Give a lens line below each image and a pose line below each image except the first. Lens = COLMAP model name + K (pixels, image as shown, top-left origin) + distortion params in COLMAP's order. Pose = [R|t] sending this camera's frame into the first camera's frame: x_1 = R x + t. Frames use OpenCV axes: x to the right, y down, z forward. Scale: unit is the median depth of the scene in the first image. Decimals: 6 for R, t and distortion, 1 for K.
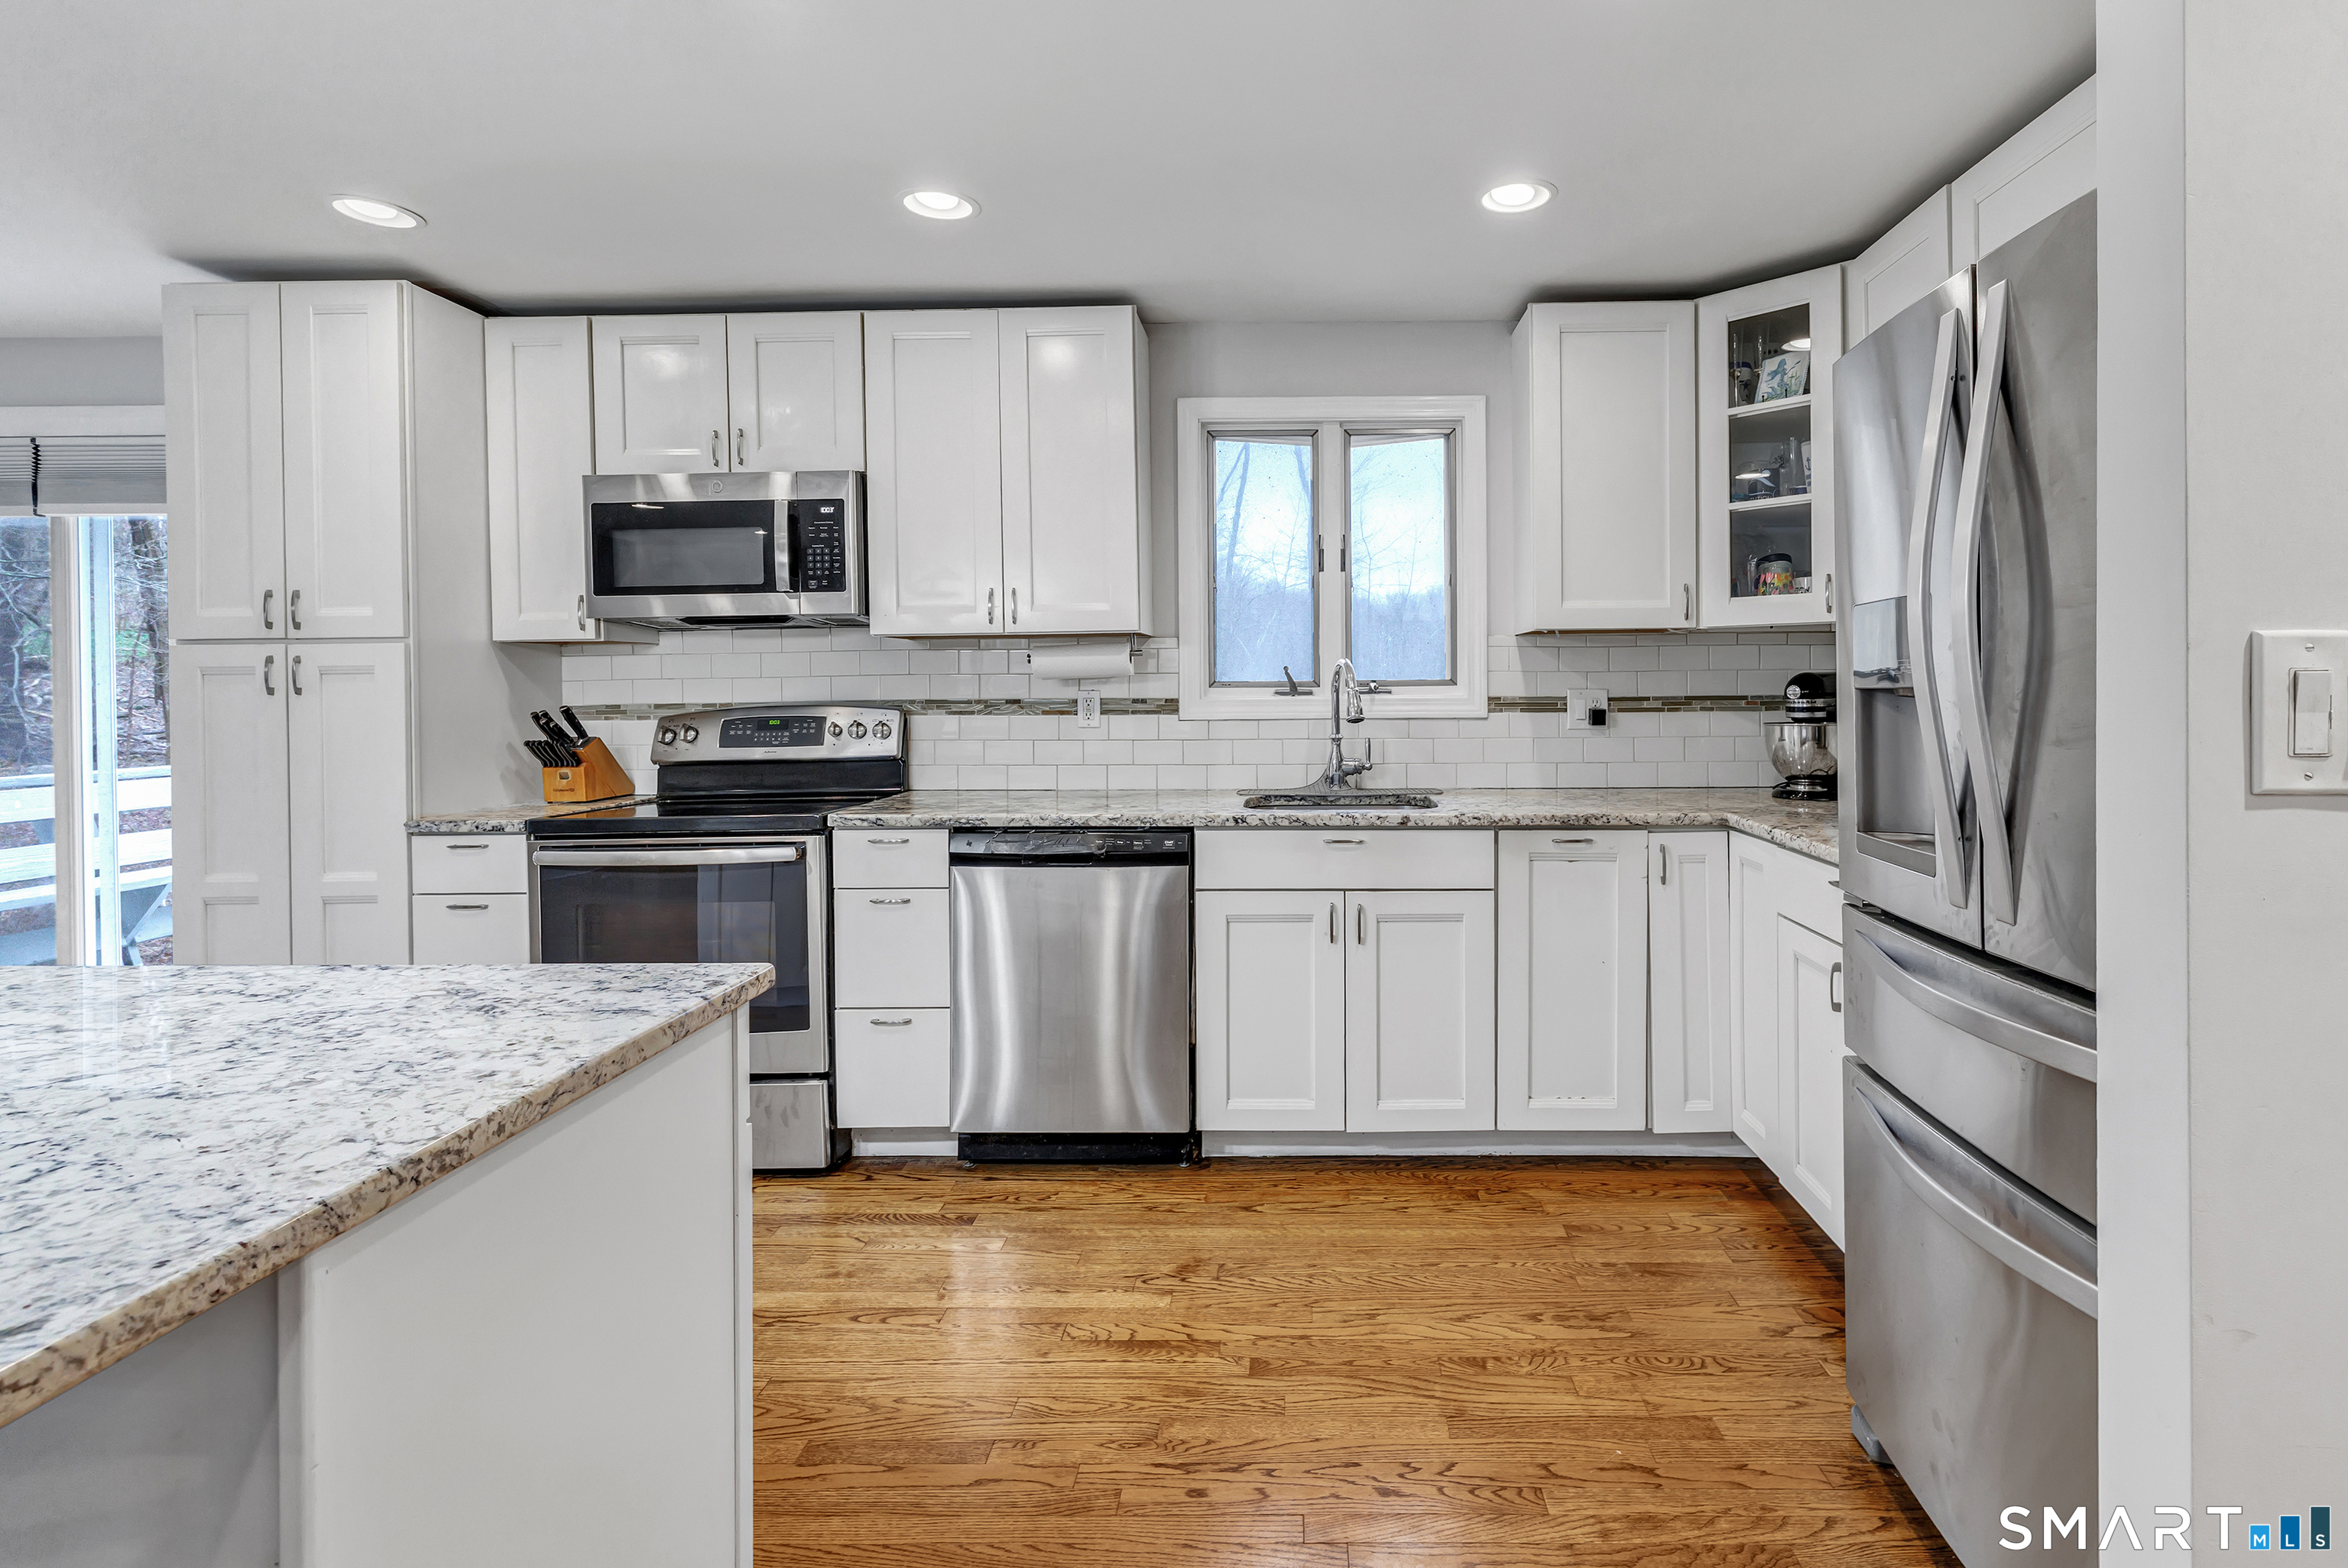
lens RADIAL K [[1144.9, 0, 1297.8], [0, 1144.9, 694.0], [0, 0, 1]] dist [-0.000388, 0.000529]
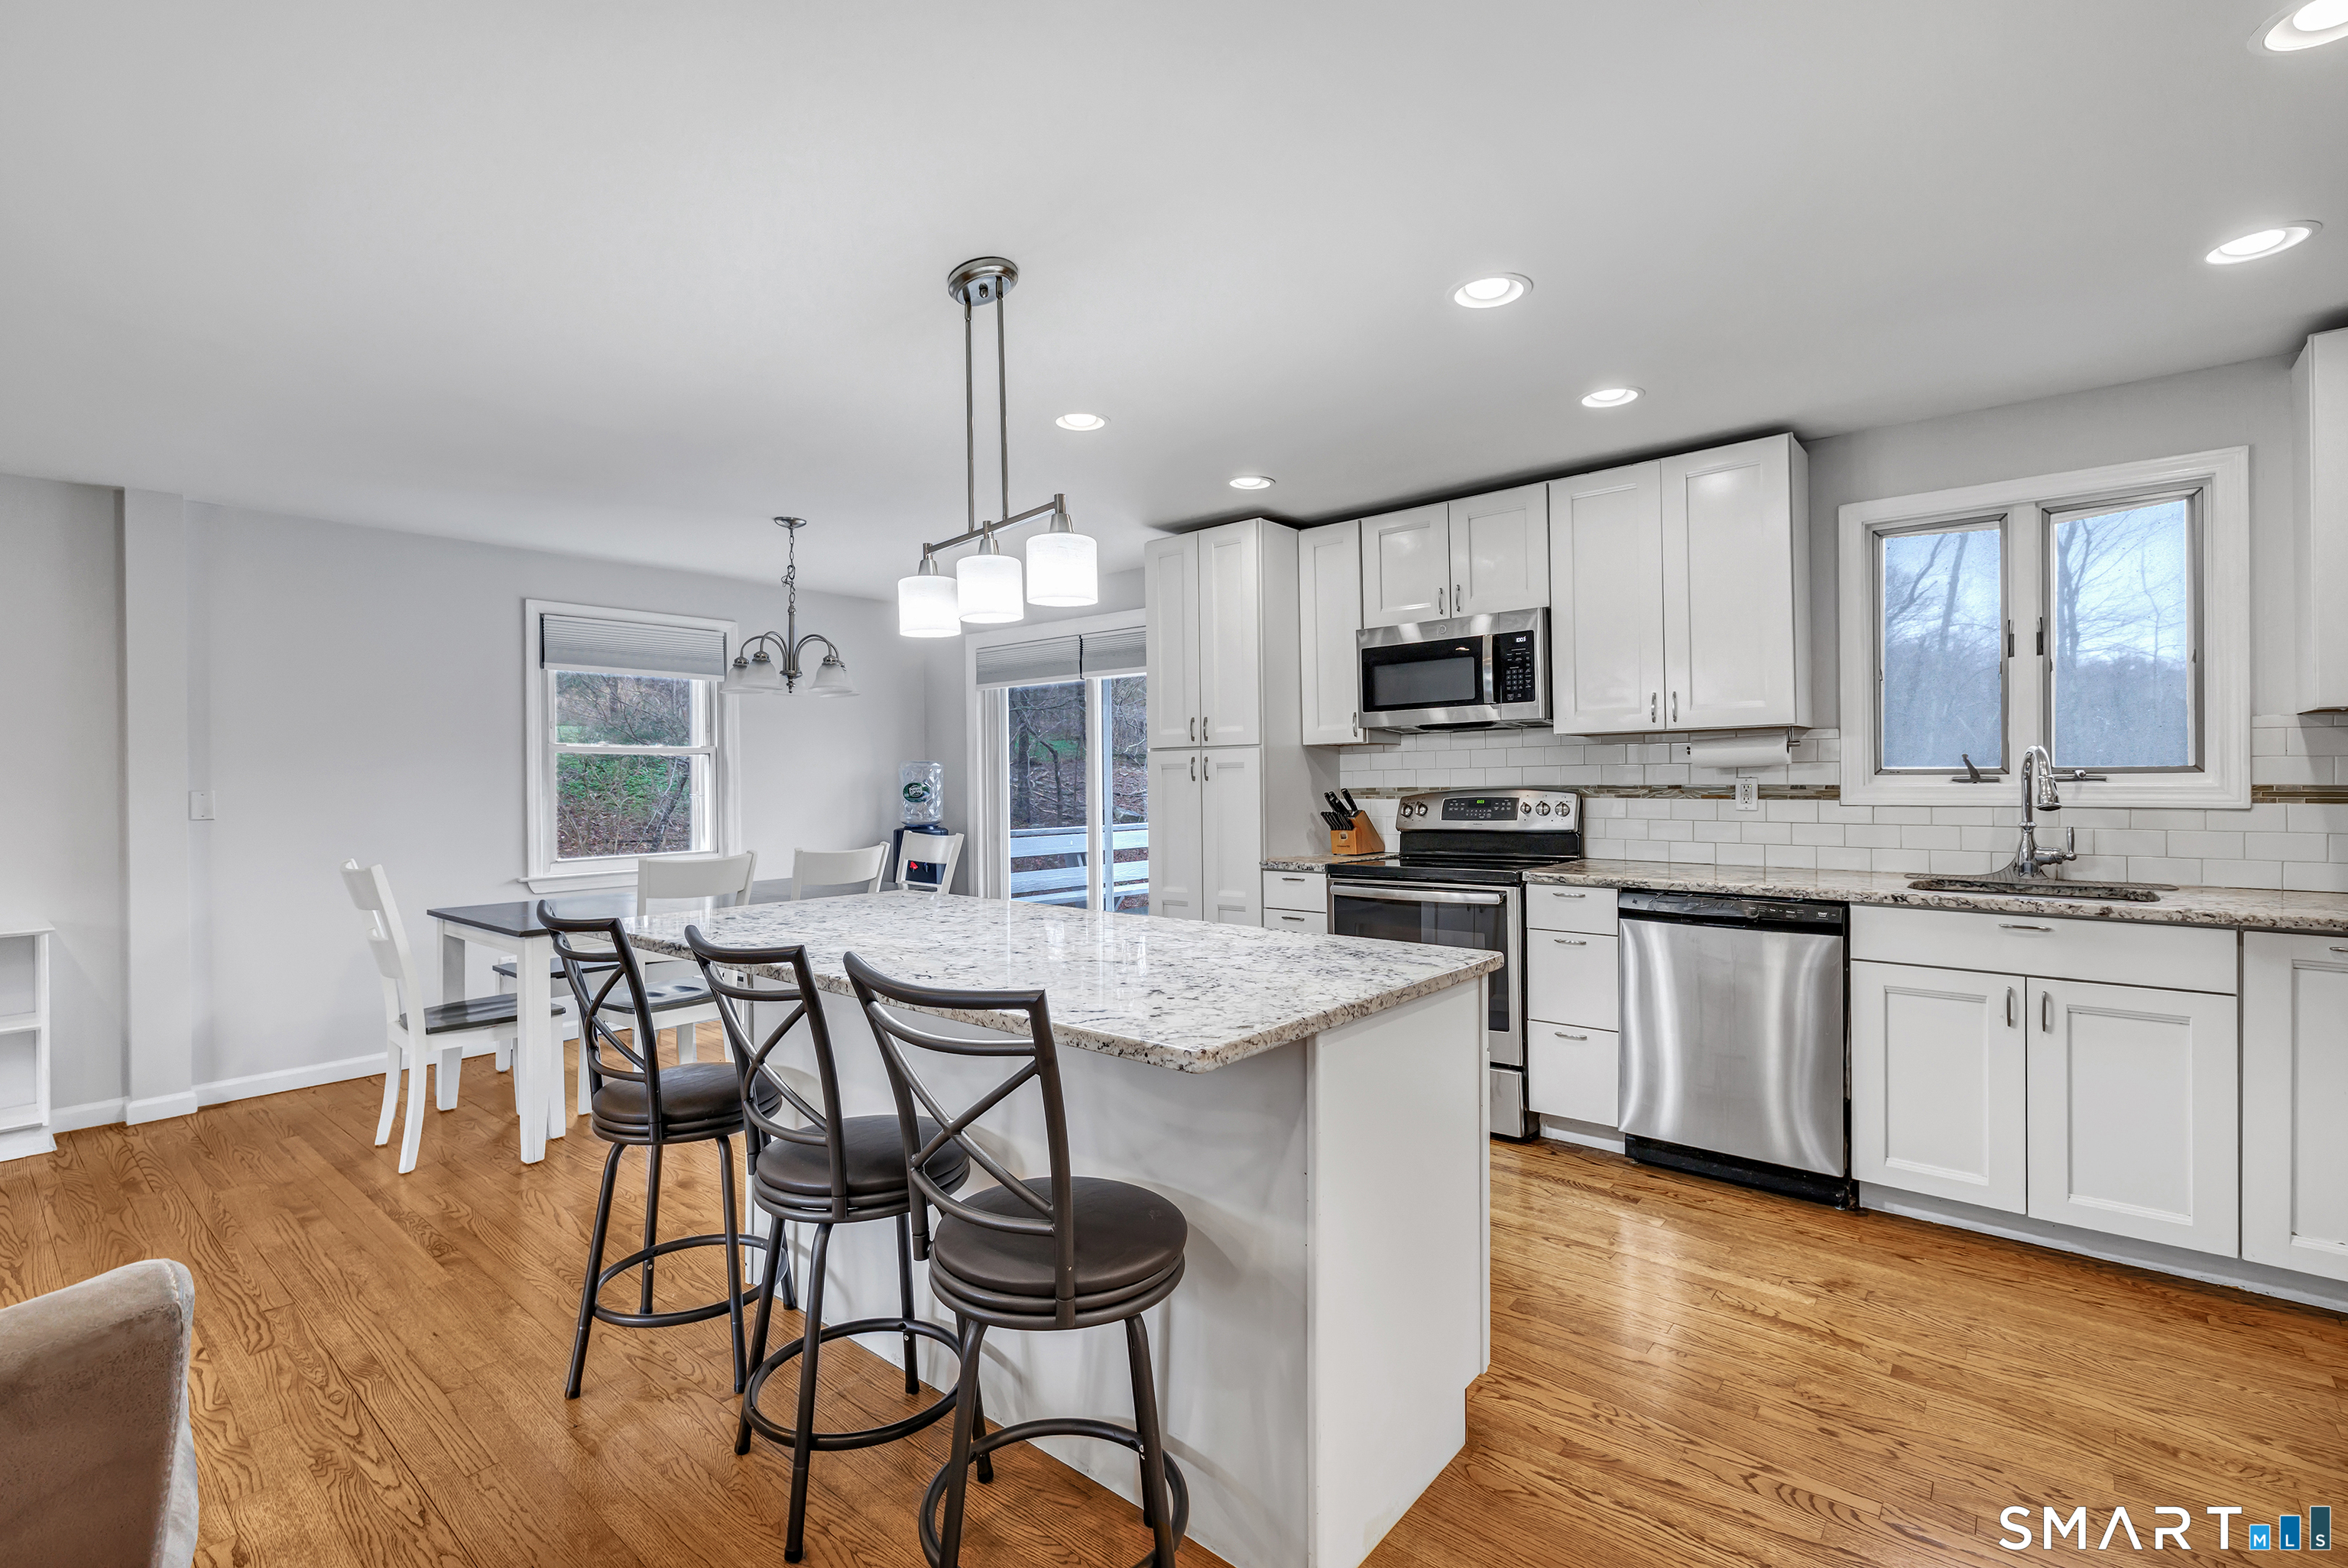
lens RADIAL K [[1052.6, 0, 1170.4], [0, 1052.6, 779.5], [0, 0, 1]] dist [-0.000209, 0.000590]
pose [[0.767404, 0.000902, -0.641163, 0.055474], [-0.001435, 0.999999, -0.000310, -0.000225], [0.641162, 0.001158, 0.767404, -0.189401]]
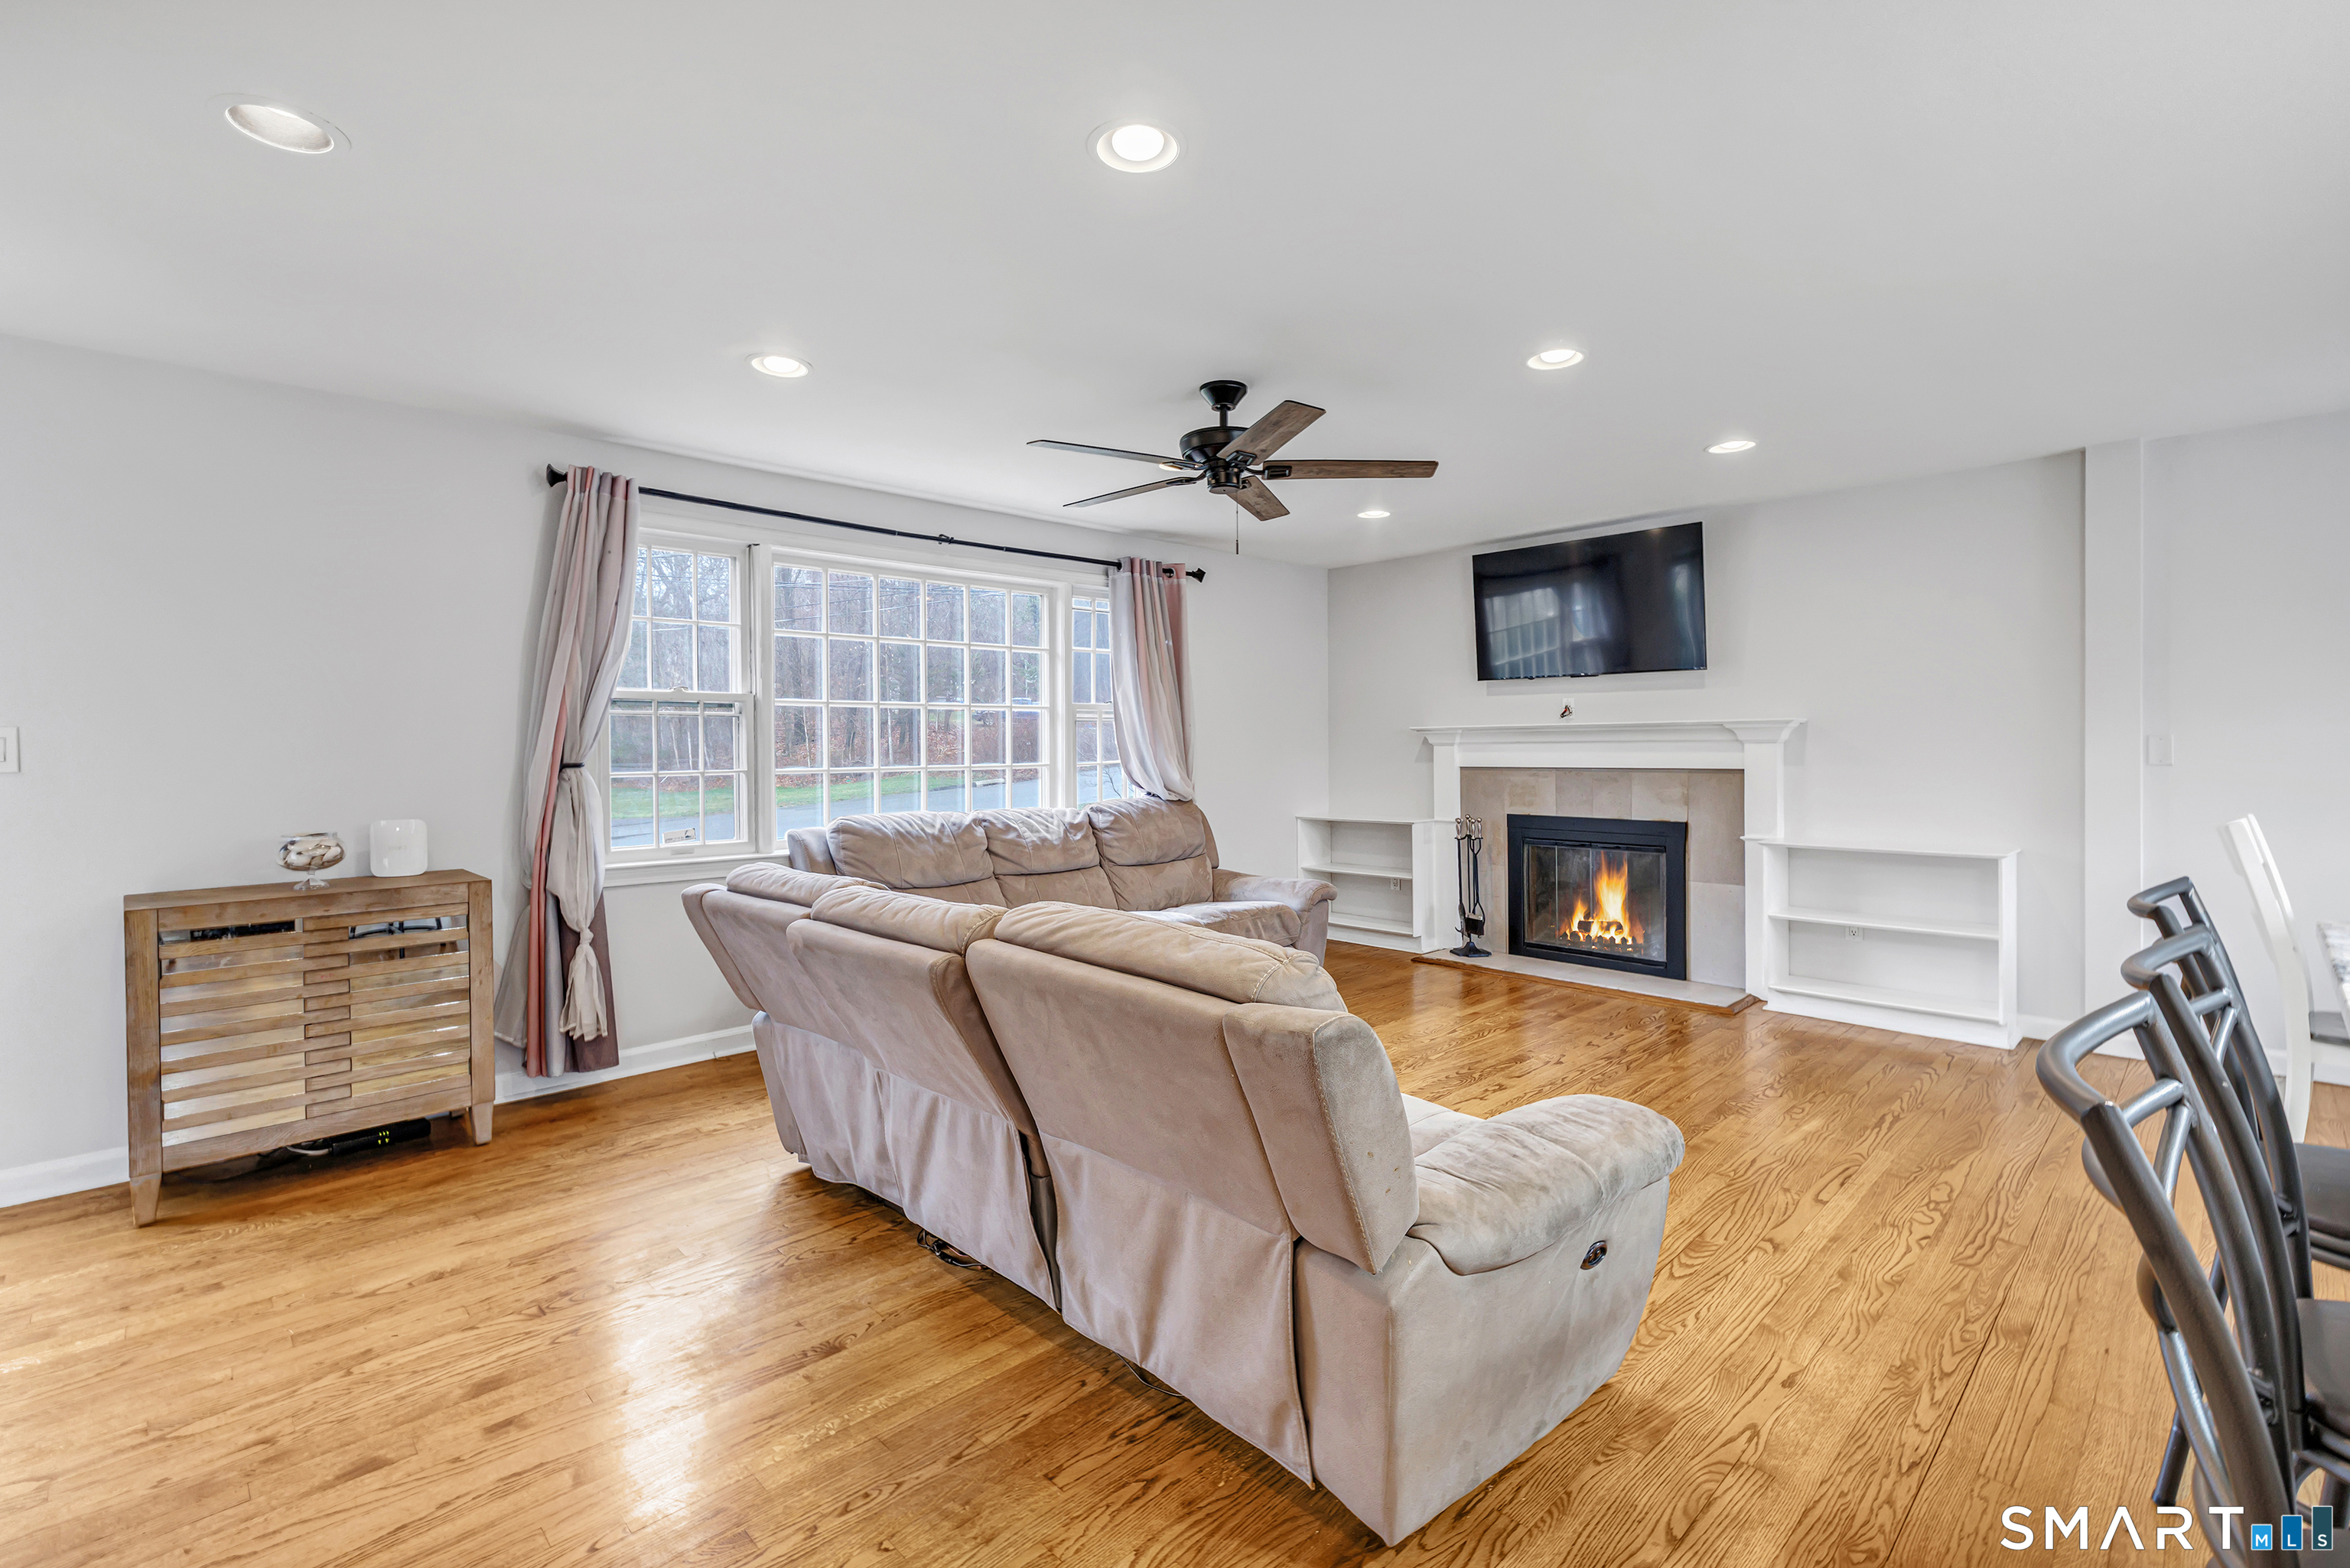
lens RADIAL K [[1060.2, 0, 1168.9], [0, 1060.2, 756.7], [0, 0, 1]] dist [0.001475, 0.000325]
pose [[-0.722765, 0.022197, -0.690737, 0.054711], [0.008606, 0.999696, 0.023120, 0.000659], [0.691040, 0.010766, -0.722736, 0.154912]]
